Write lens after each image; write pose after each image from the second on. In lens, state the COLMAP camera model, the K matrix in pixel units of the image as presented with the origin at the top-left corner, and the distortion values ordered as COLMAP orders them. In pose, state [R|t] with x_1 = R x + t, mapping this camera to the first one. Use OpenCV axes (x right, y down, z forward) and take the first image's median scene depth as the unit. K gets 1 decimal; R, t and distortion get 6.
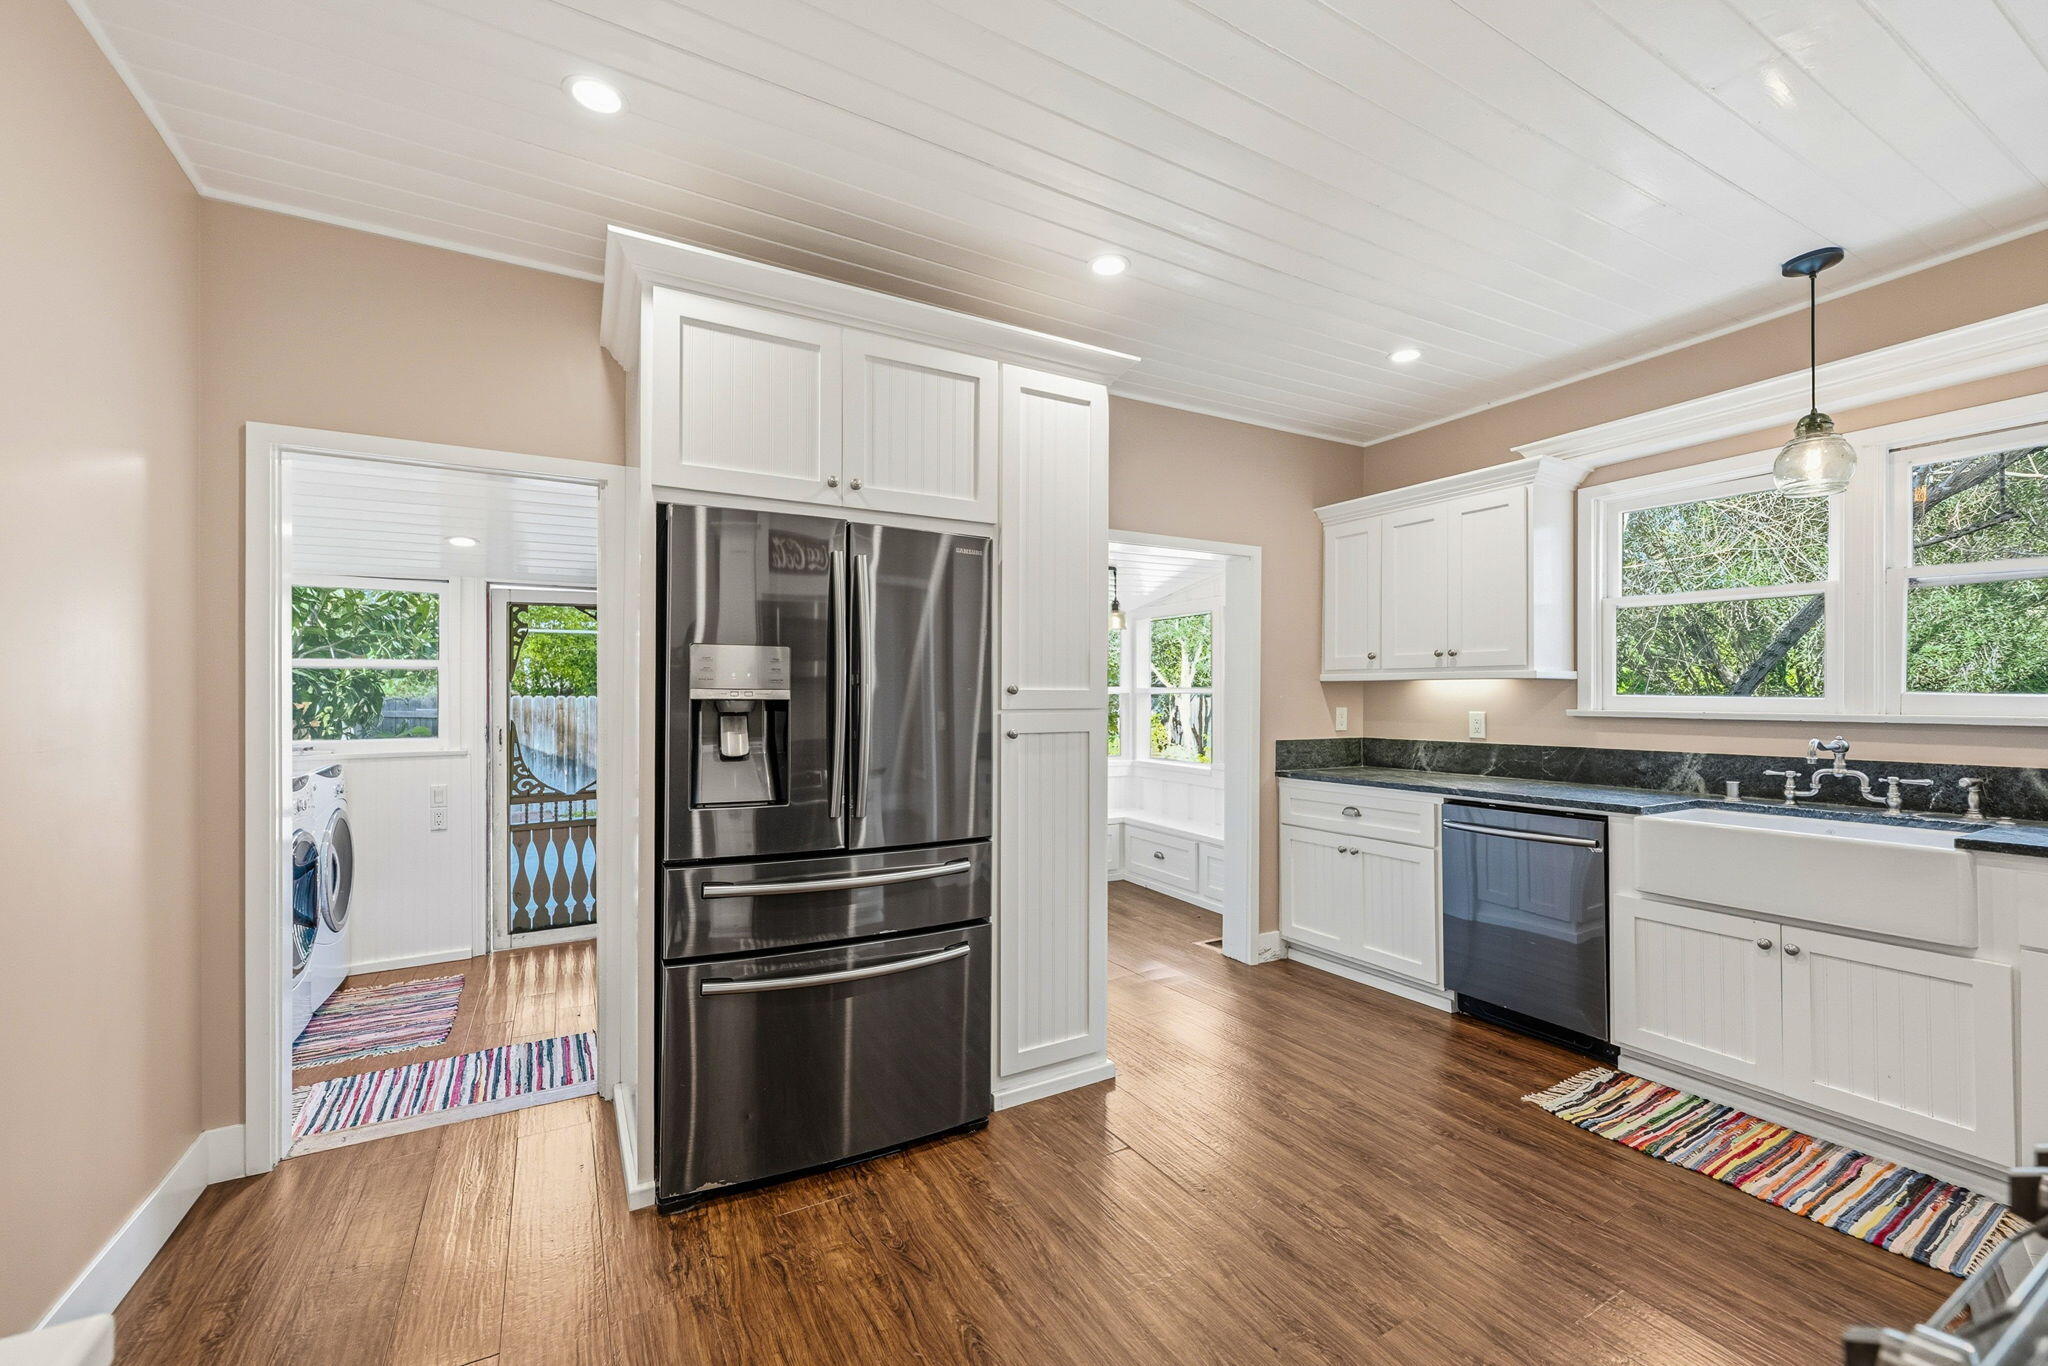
lens RADIAL K [[817.5, 0, 1024.0], [0, 817.5, 683.0], [0, 0, 1]] dist [0.001682, 0.000212]
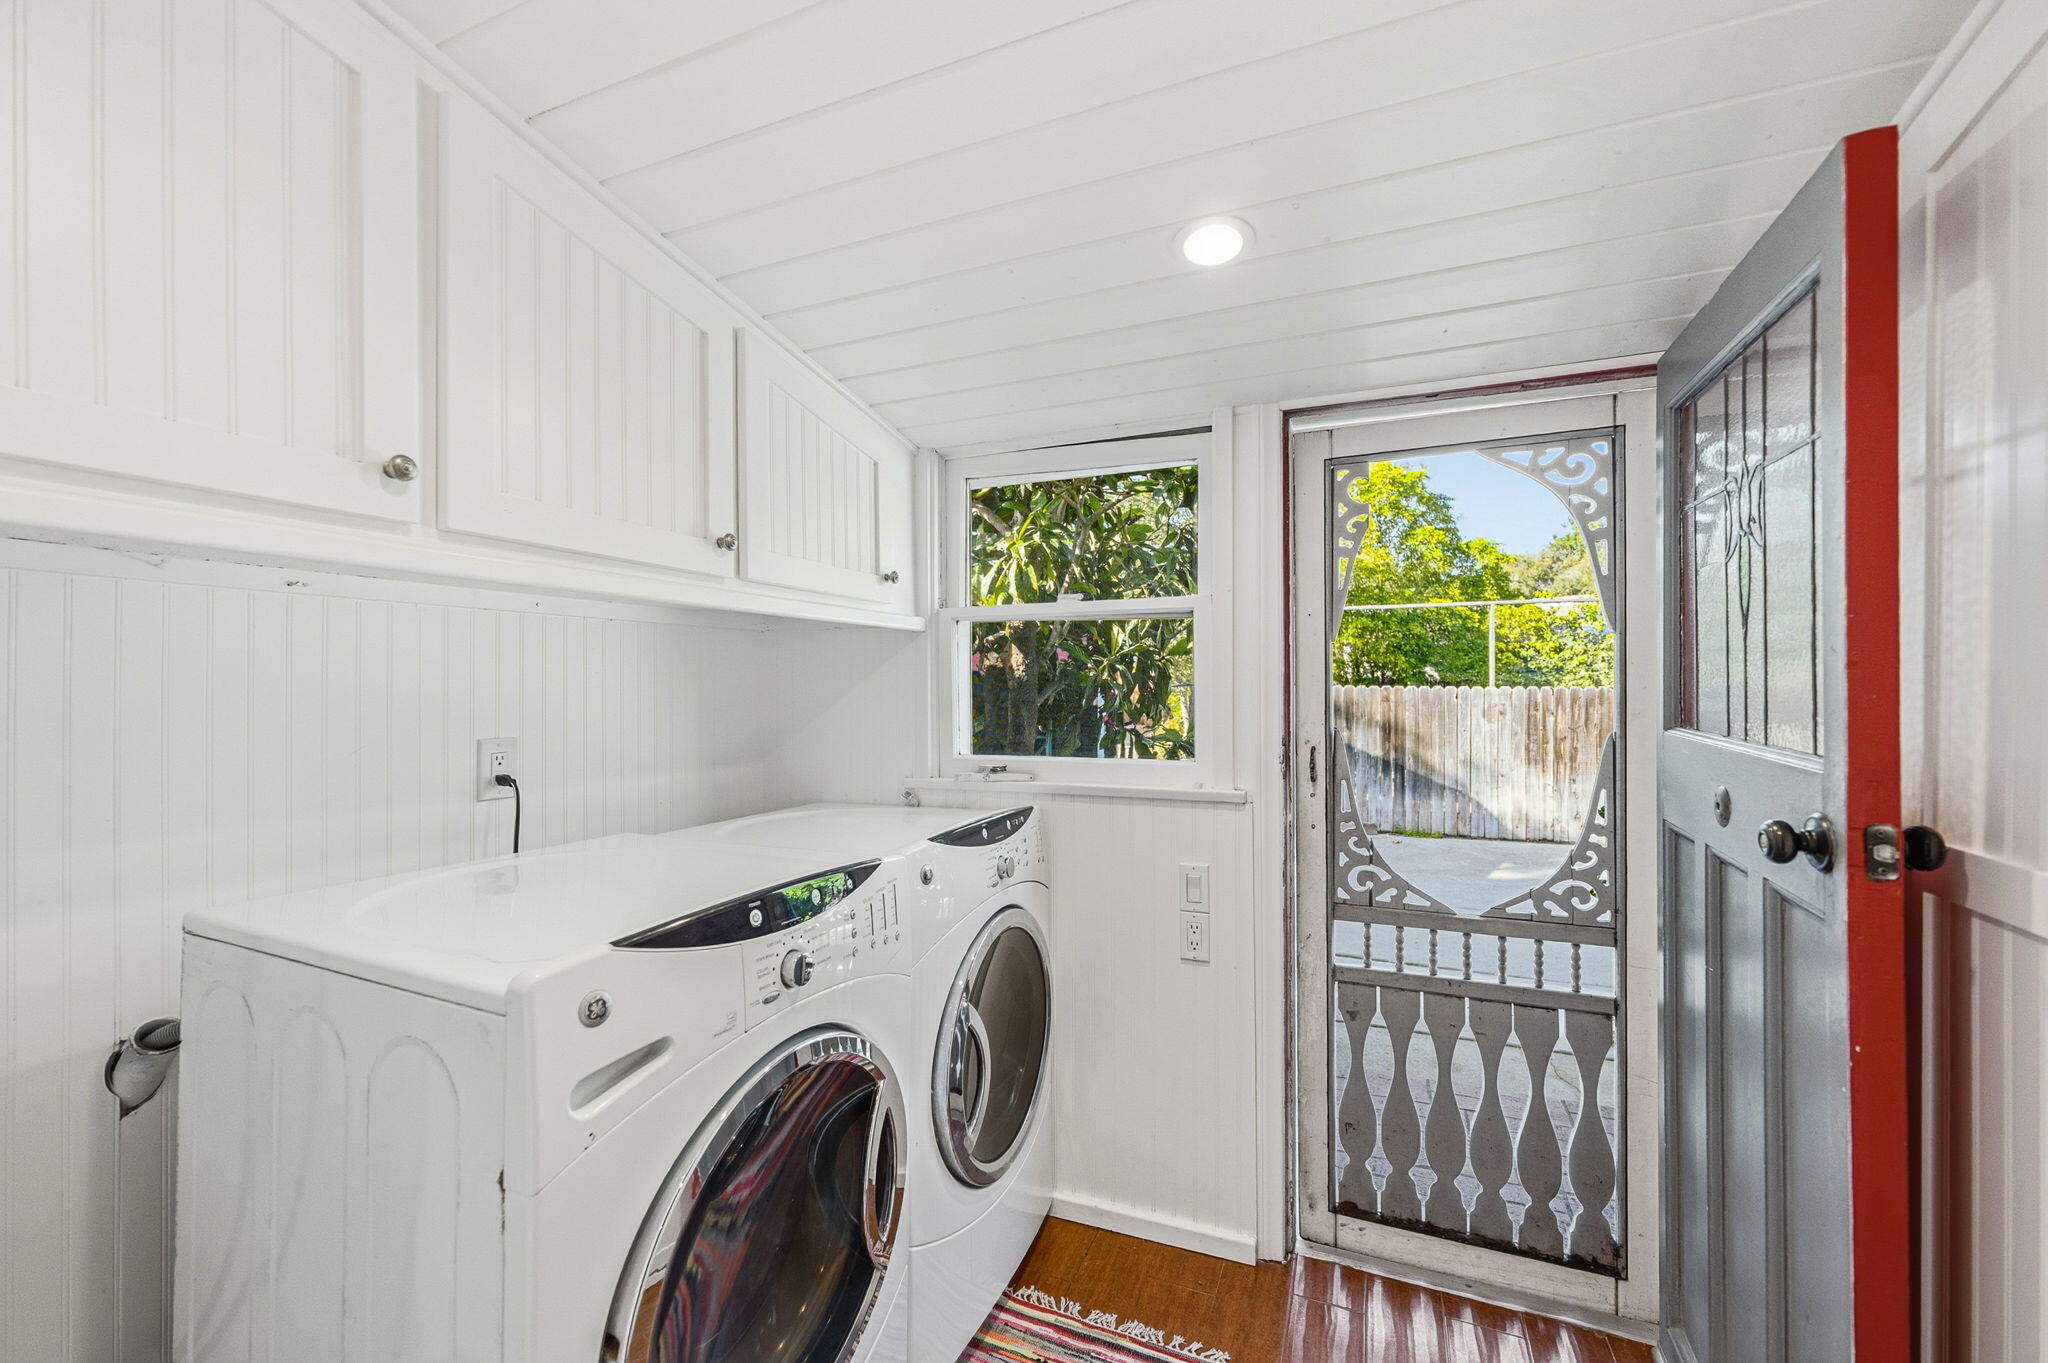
lens RADIAL K [[832.6, 0, 1029.0], [0, 832.6, 685.7], [0, 0, 1]] dist [0.000723, 0.000169]
pose [[0.615133, 0.002785, -0.788419, -0.372415], [0.006721, 0.999939, 0.008776, 0.017636], [0.788395, -0.010697, 0.615076, 0.591687]]
